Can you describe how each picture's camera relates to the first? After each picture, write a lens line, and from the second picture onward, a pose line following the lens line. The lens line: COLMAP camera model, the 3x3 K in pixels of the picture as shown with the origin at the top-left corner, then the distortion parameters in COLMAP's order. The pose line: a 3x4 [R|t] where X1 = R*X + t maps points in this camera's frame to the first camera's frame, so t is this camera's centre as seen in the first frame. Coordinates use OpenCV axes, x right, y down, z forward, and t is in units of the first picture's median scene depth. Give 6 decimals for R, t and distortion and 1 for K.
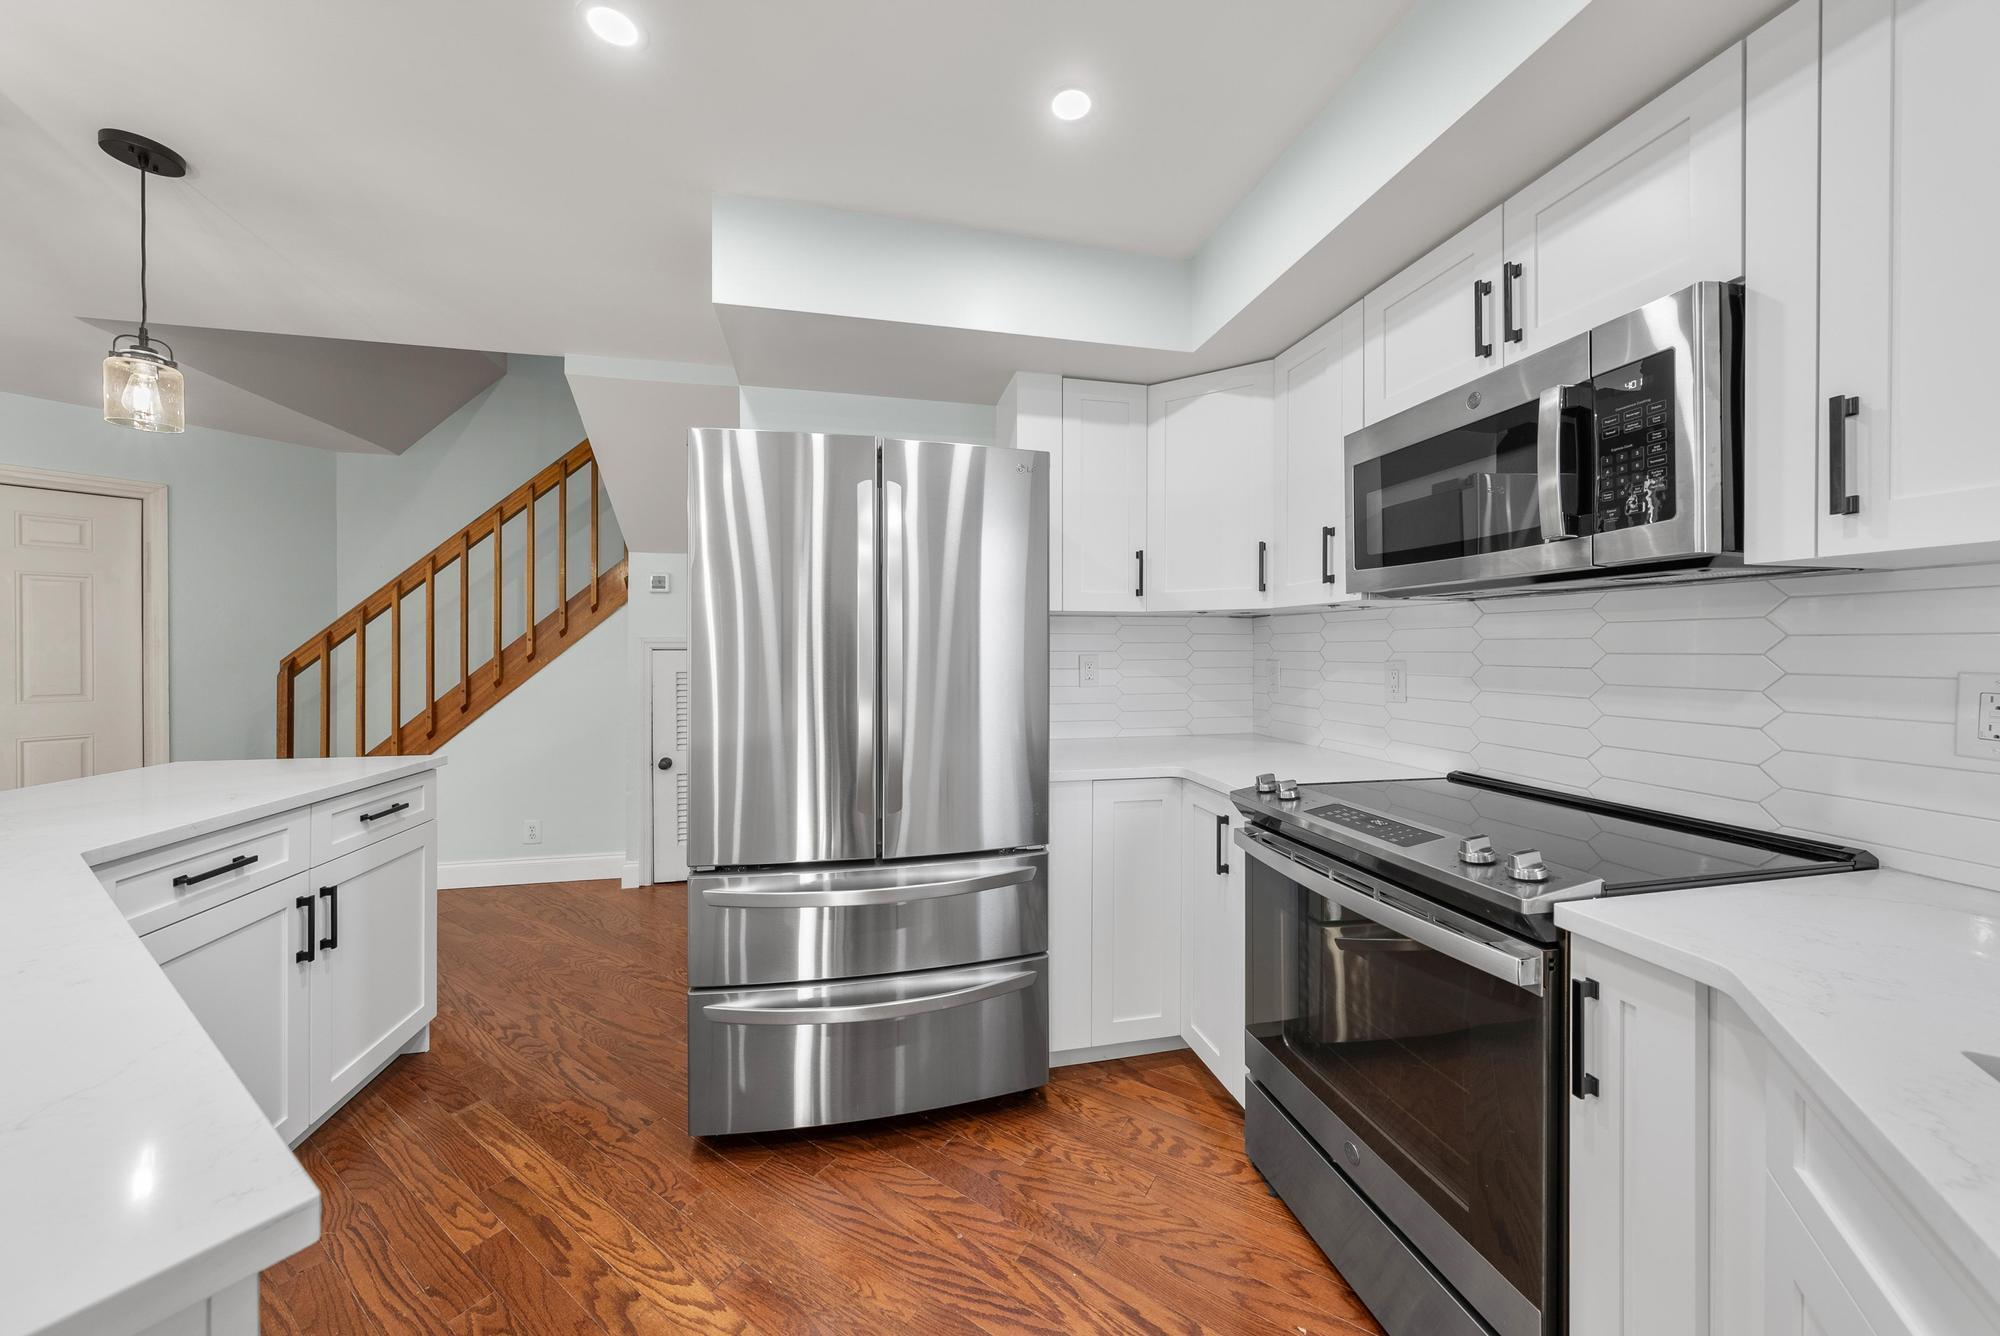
lens RADIAL K [[687.8, 0, 998.5], [0, 687.8, 648.8], [0, 0, 1]] dist [-0.001681, -0.000174]
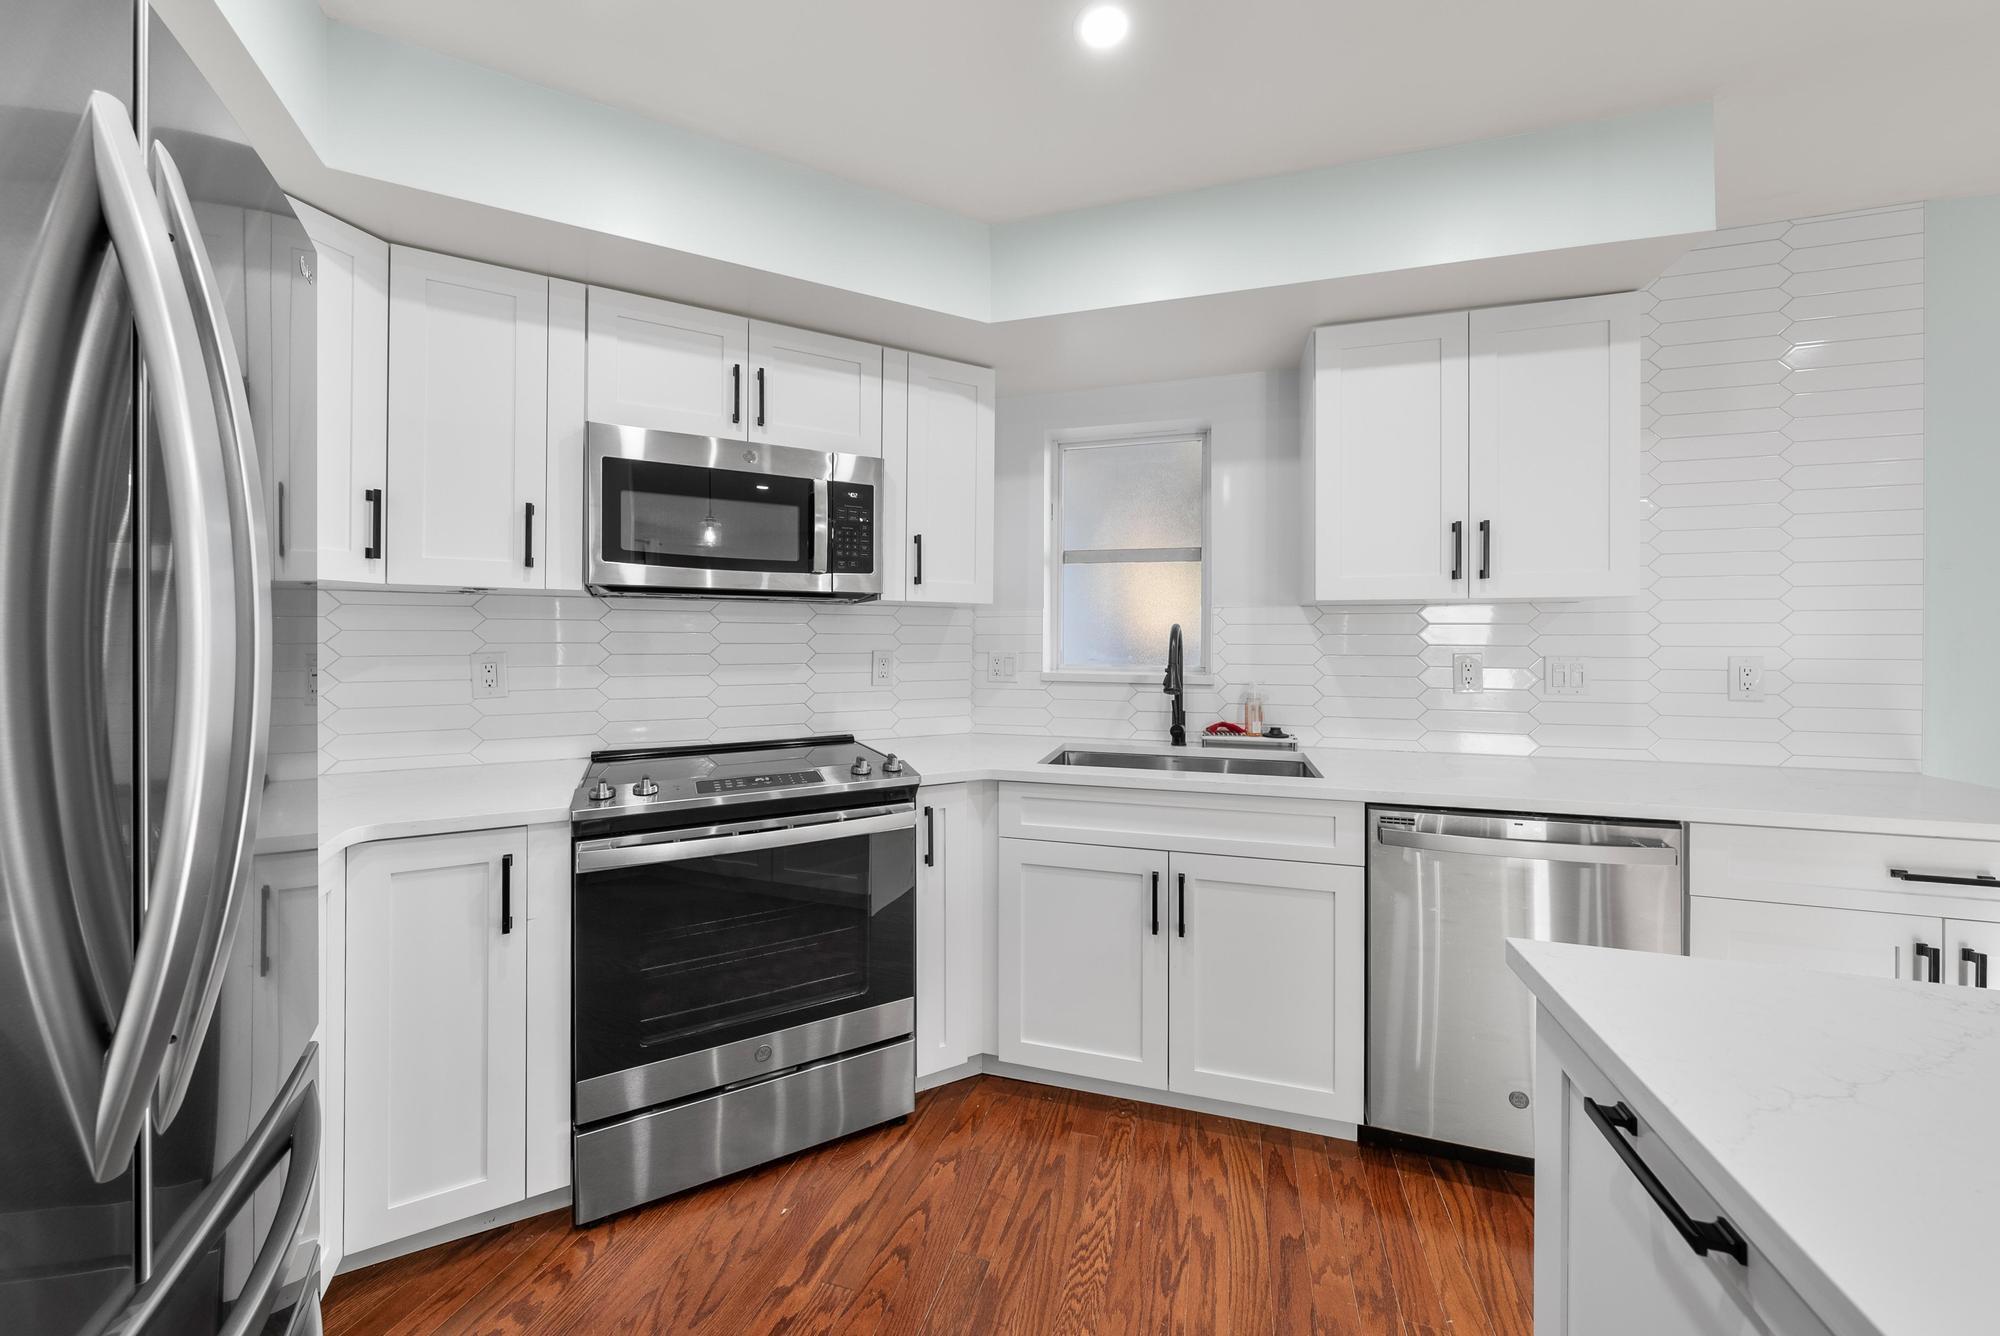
lens RADIAL K [[694.6, 0, 1012.0], [0, 694.6, 639.6], [0, 0, 1]] dist [-0.001308, -0.000079]
pose [[-0.272132, -0.002410, 0.962257, -0.631492], [-0.003174, 0.999994, 0.001607, -0.005309], [-0.962255, -0.002617, -0.272138, 0.725409]]
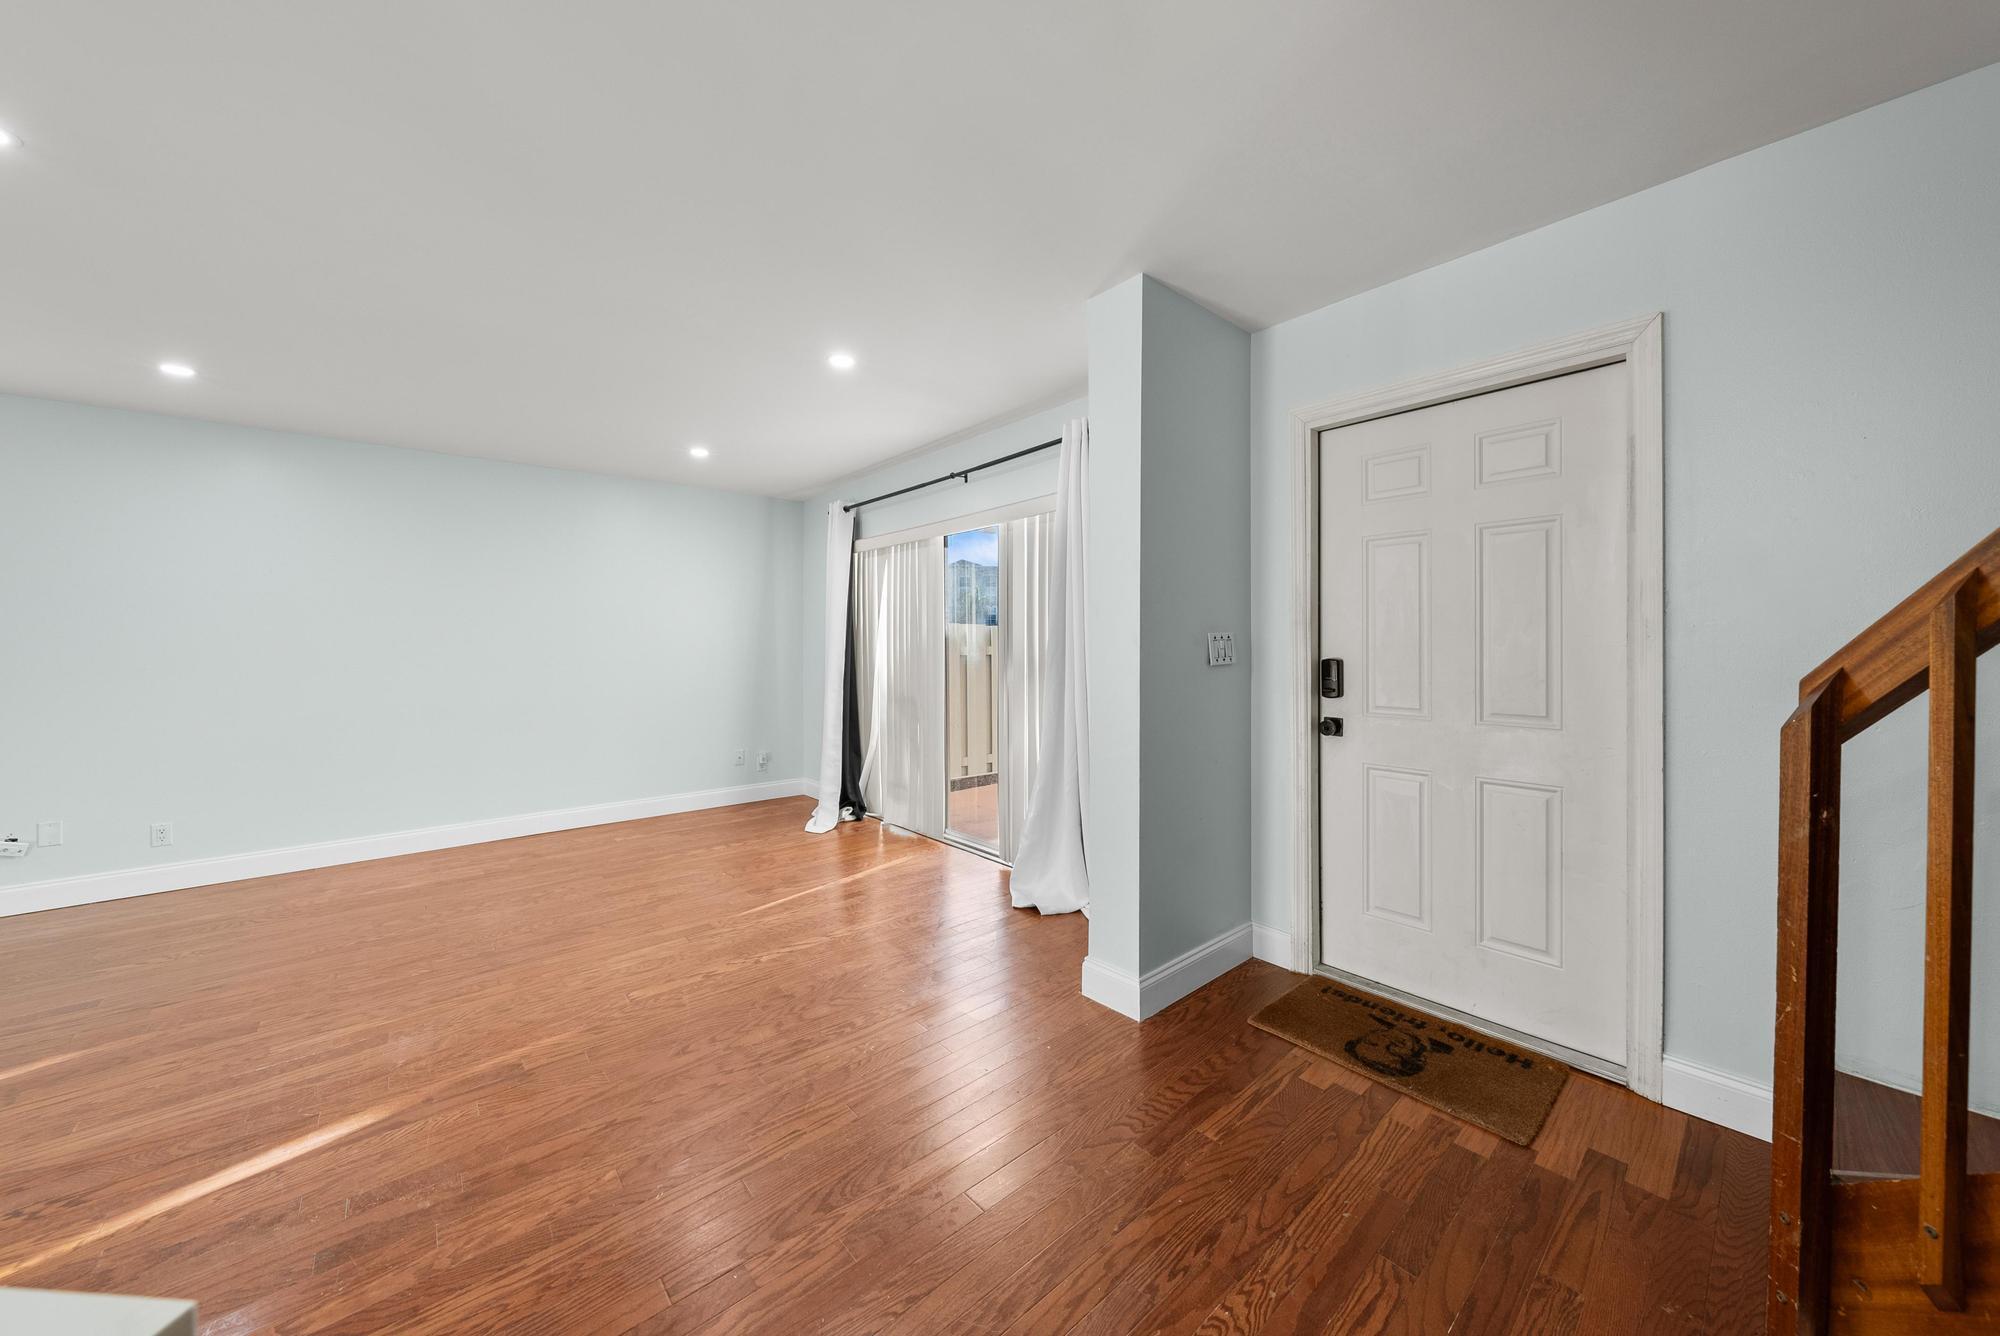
lens RADIAL K [[694.6, 0, 1012.0], [0, 694.6, 639.6], [0, 0, 1]] dist [-0.001308, -0.000079]
pose [[-0.275258, -0.002987, -0.961366, -1.328312], [0.002303, 0.999990, -0.003766, 0.000216], [0.961368, -0.003251, -0.275249, 1.517459]]
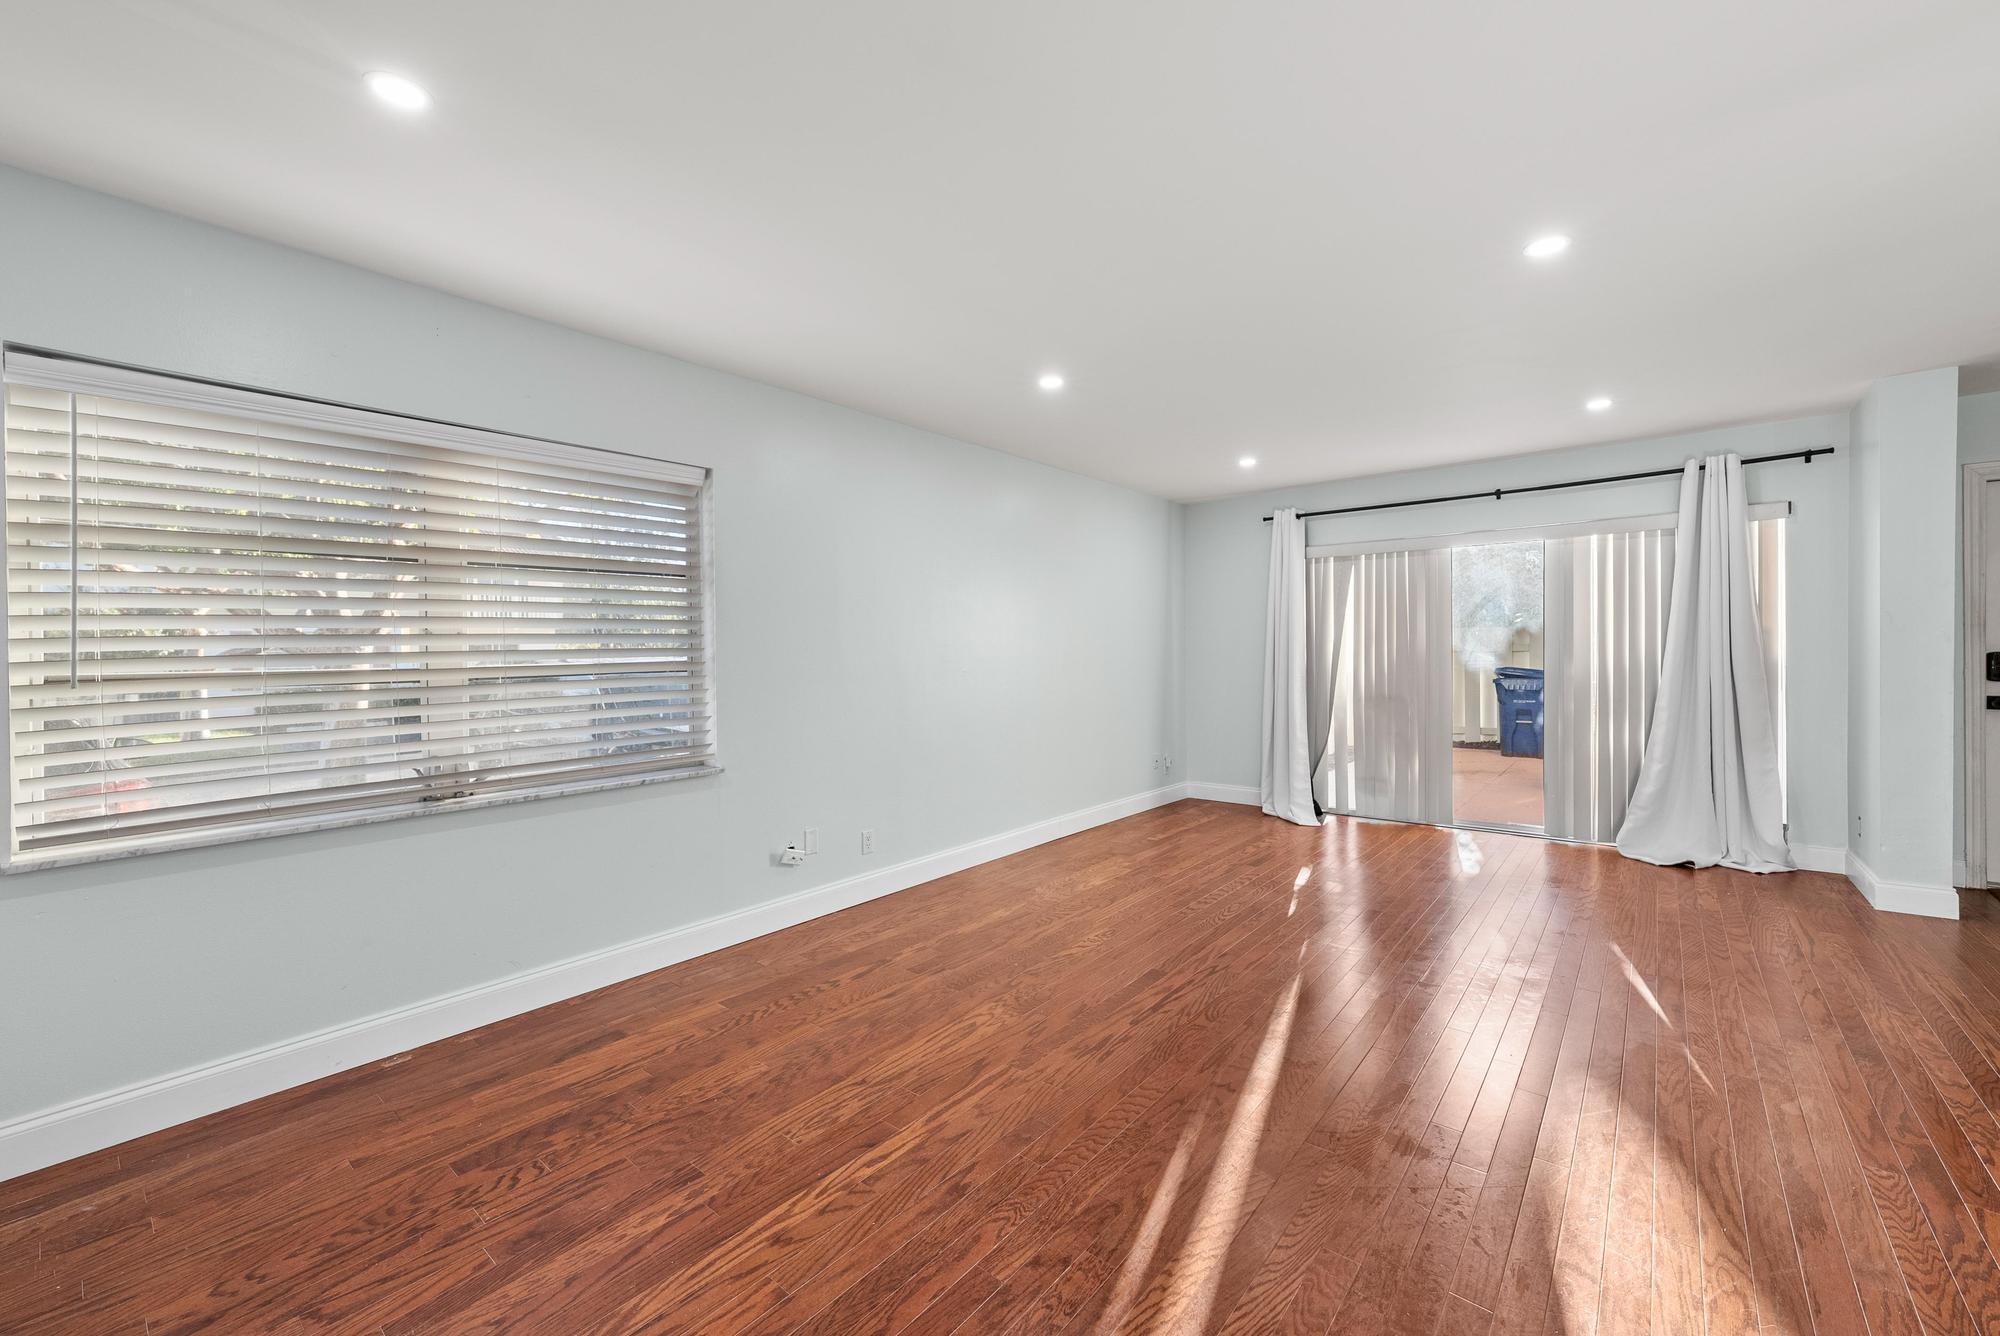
lens RADIAL K [[793.9, 0, 1008.0], [0, 793.9, 644.2], [0, 0, 1]] dist [0.000752, 0.000136]
pose [[-0.112968, -0.004687, -0.993588, -0.318877], [0.006905, 0.999961, -0.005503, 0.004608], [0.993575, -0.007482, -0.112931, -0.893013]]
